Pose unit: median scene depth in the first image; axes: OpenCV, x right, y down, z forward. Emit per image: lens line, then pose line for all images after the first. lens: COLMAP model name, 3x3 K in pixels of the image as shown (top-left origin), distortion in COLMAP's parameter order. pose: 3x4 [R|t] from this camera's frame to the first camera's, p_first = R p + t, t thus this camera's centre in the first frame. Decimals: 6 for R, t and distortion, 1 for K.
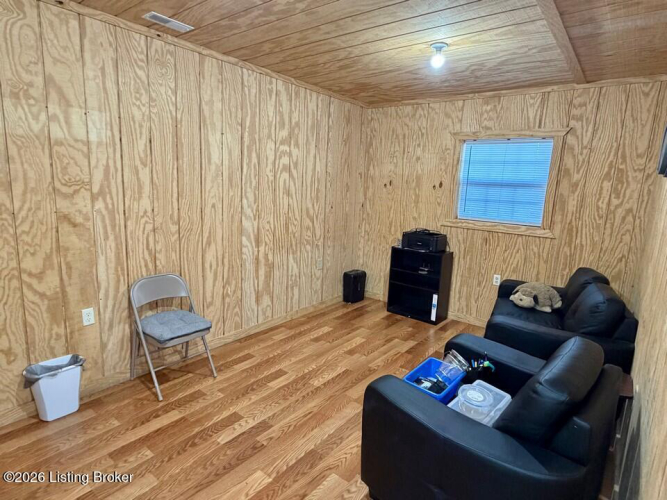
lens RADIAL K [[376.3, 0, 331.4], [0, 376.3, 250.6], [0, 0, 1]] dist [-0.002508, 0.000246]
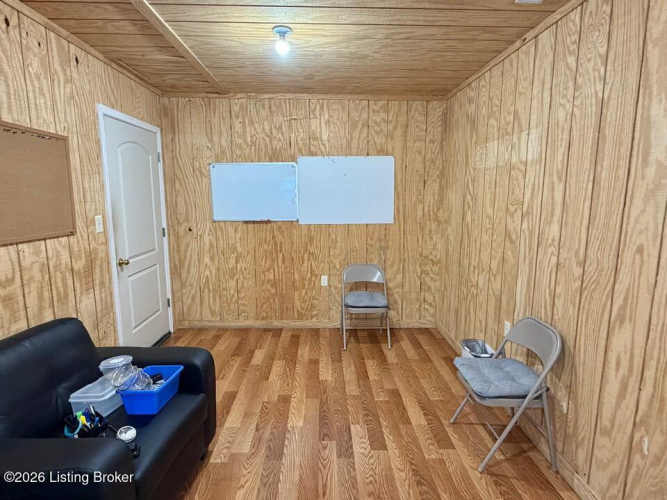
lens RADIAL K [[376.3, 0, 331.3], [0, 376.3, 251.1], [0, 0, 1]] dist [-0.002508, 0.000246]
pose [[-0.766933, 0.053959, -0.639455, 0.301312], [-0.150642, 0.953477, 0.261130, -0.181664], [0.623796, 0.296598, -0.723124, 1.087718]]
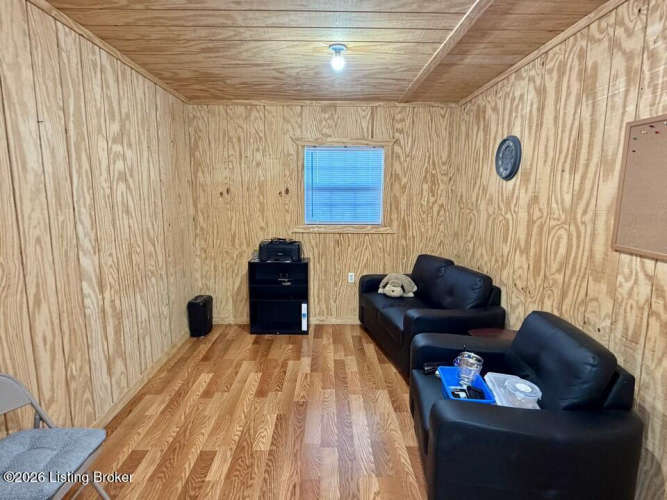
lens RADIAL K [[376.3, 0, 332.9], [0, 376.3, 250.6], [0, 0, 1]] dist [-0.002508, 0.000246]
pose [[0.772142, -0.135617, 0.620810, -0.320075], [0.142785, 0.989006, 0.038460, -0.058127], [-0.619201, 0.058946, 0.783017, 0.235018]]
